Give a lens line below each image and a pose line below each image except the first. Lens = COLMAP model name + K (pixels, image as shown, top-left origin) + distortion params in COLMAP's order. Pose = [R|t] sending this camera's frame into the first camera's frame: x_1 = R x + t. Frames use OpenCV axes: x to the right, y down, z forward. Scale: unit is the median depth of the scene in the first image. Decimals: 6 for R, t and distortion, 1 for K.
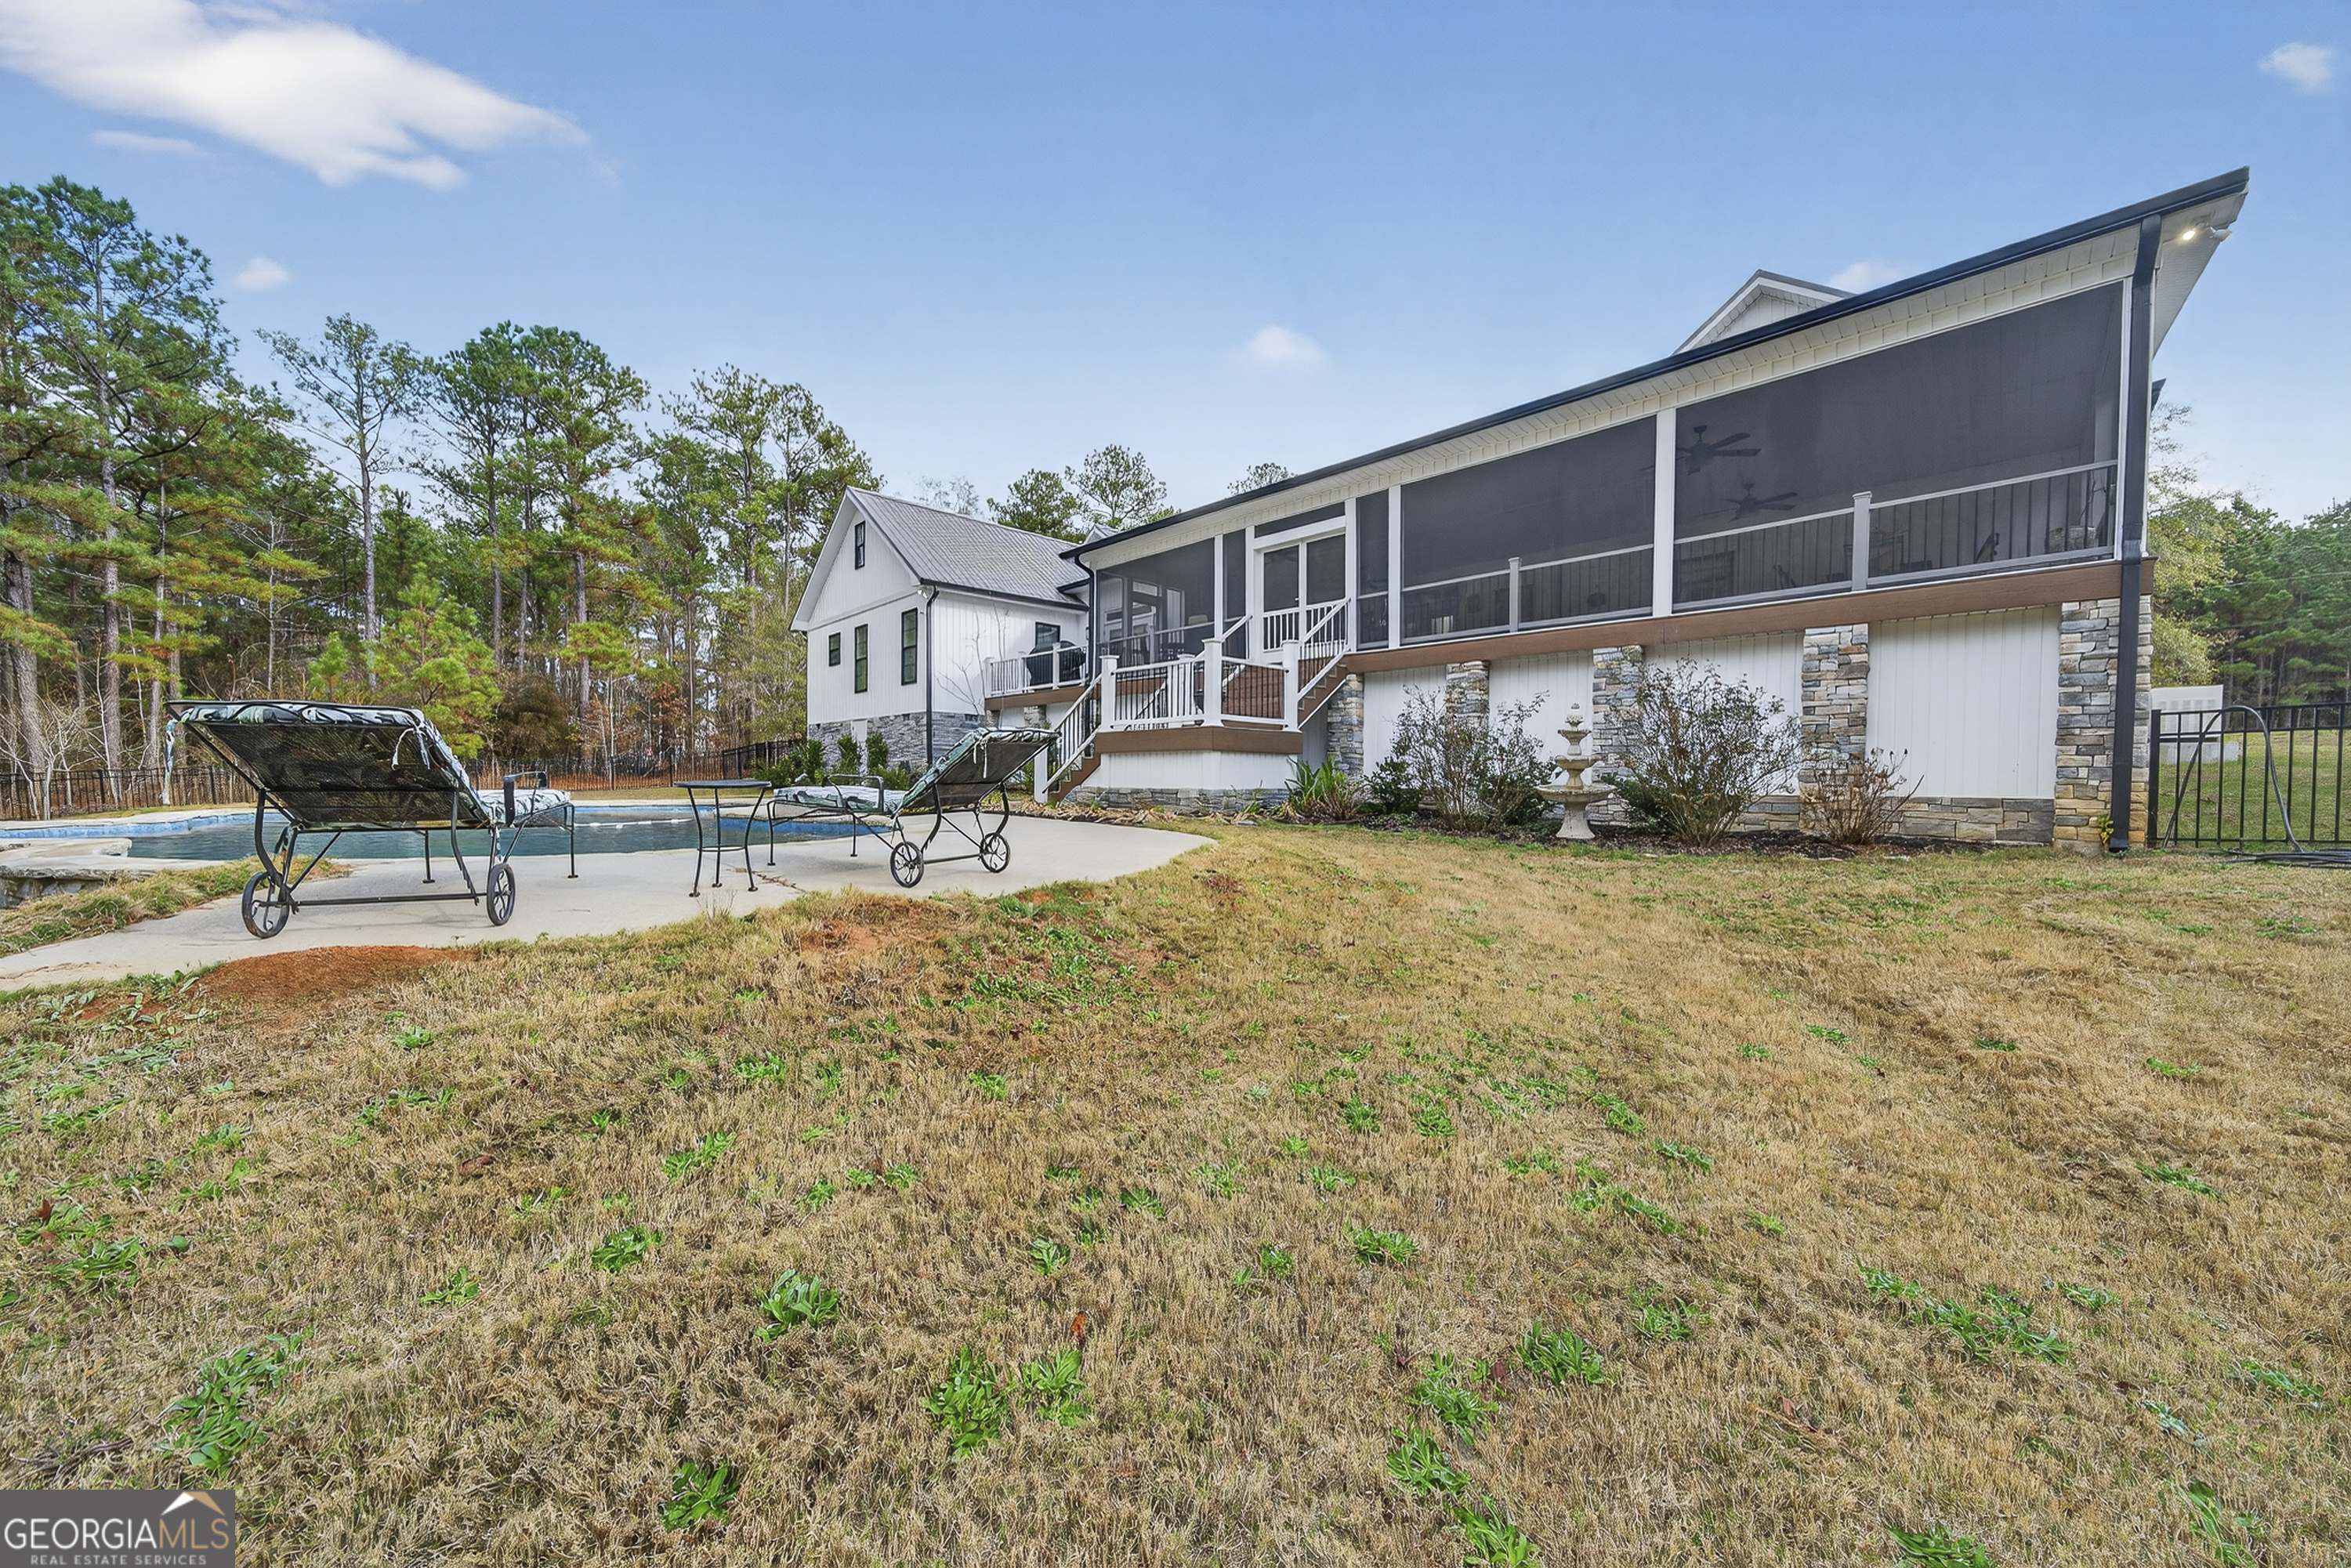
lens RADIAL K [[860.5, 0, 1161.2], [0, 860.5, 782.2], [0, 0, 1]] dist [0.009116, 0.000033]
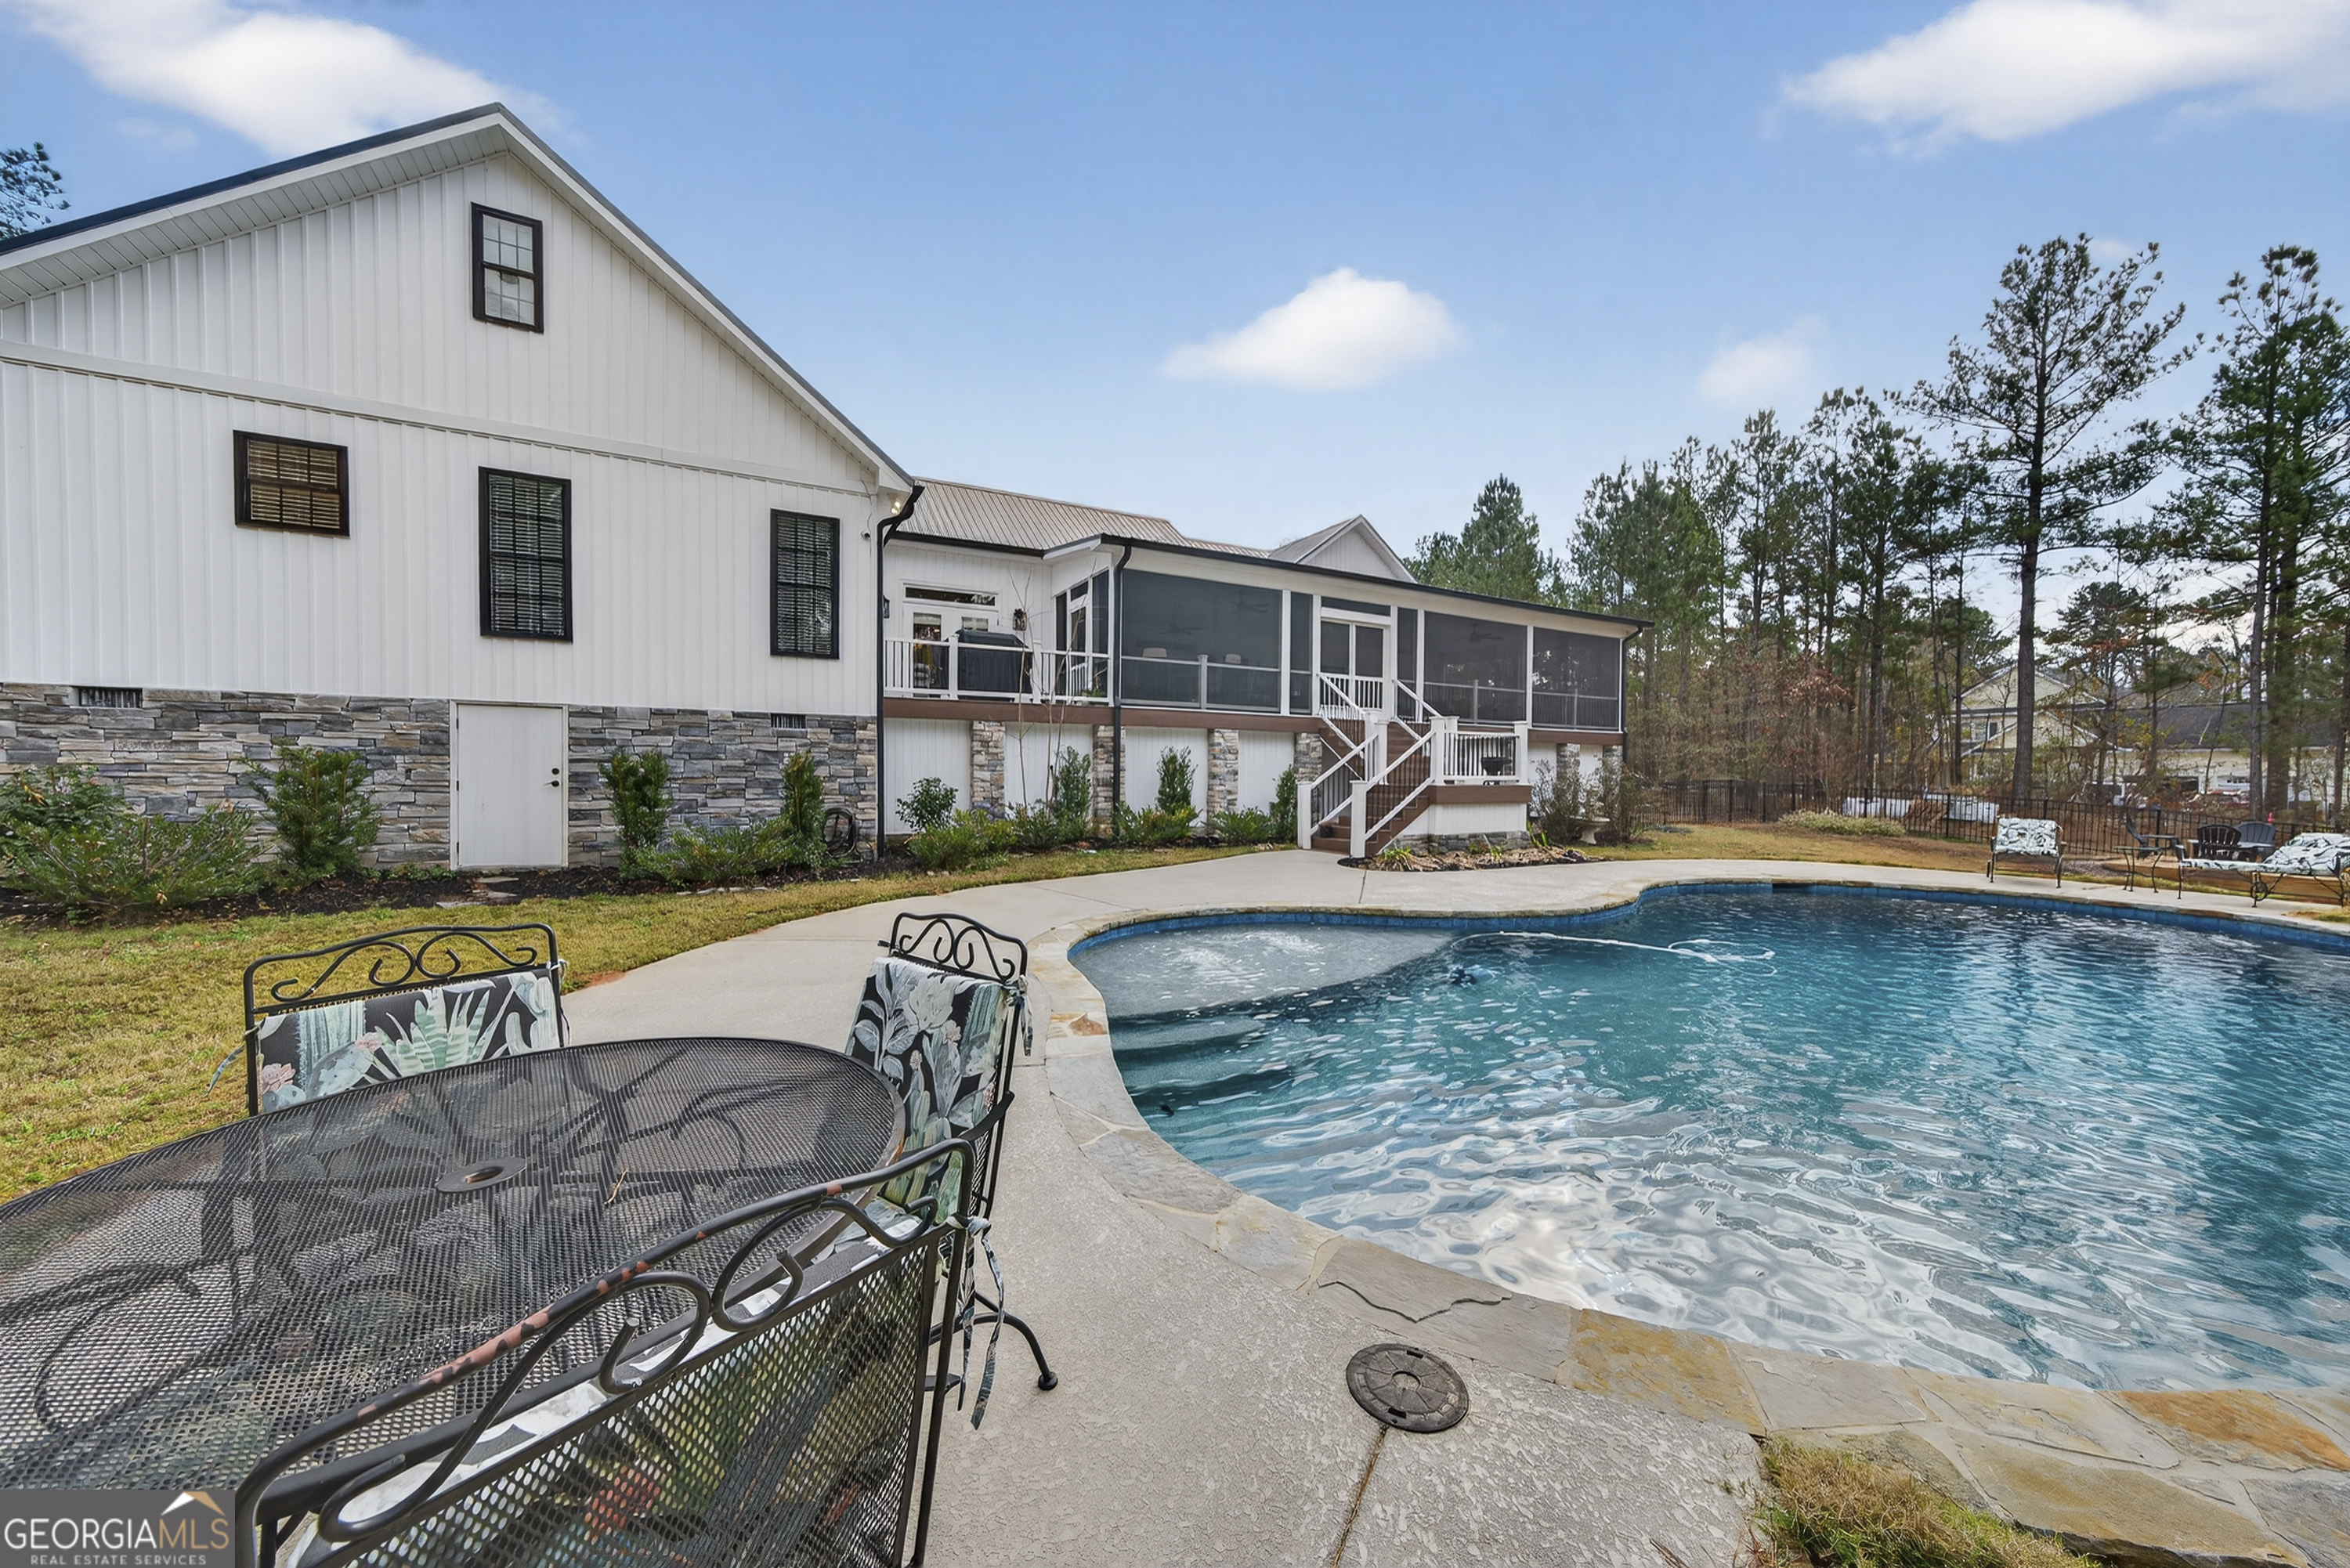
lens RADIAL K [[829.5, 0, 1189.0], [0, 829.5, 783.7], [0, 0, 1]] dist [0.010714, 0.000114]
pose [[0.231929, -0.006946, 0.972708, -1.043829], [0.001904, 0.999976, 0.006686, -0.058912], [-0.972731, 0.000301, 0.231937, 0.951539]]
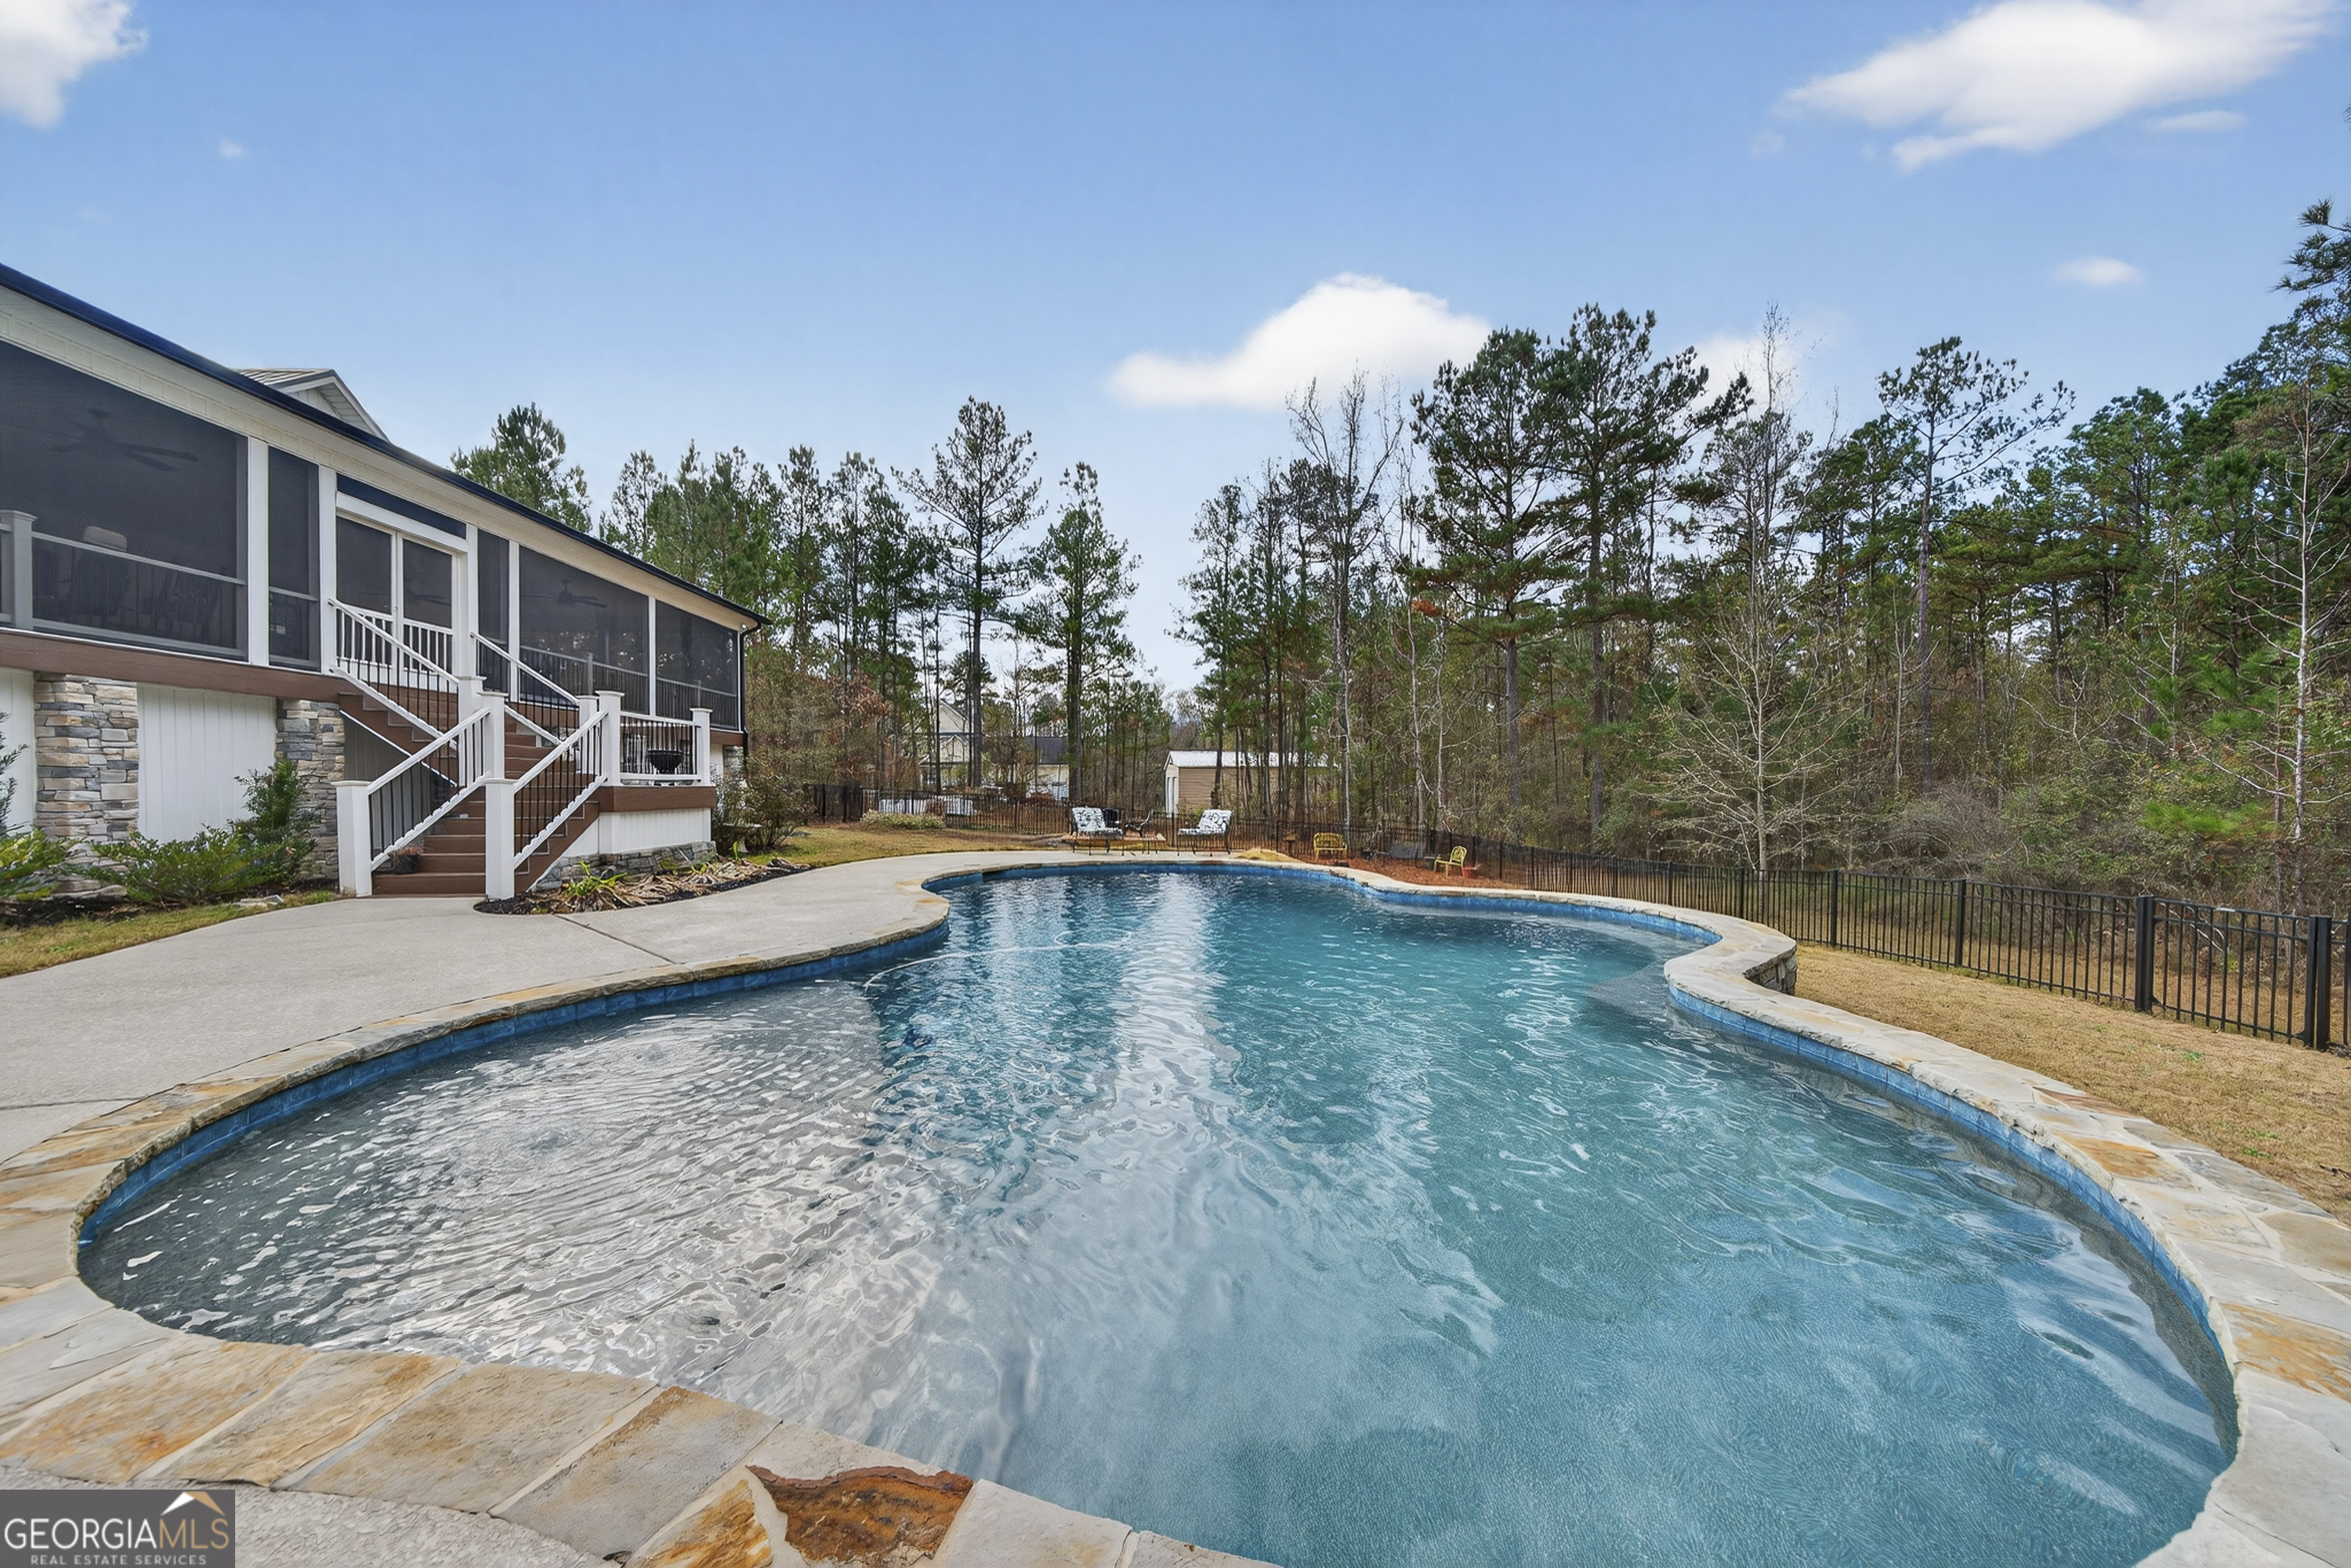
lens RADIAL K [[809.8, 0, 1172.9], [0, 809.8, 791.5], [0, 0, 1]] dist [0.003282, 0.000444]
pose [[-0.756597, -0.002092, 0.653878, -0.846305], [0.007383, 0.999904, 0.011741, -0.050038], [-0.653840, 0.013711, -0.756509, 1.099860]]
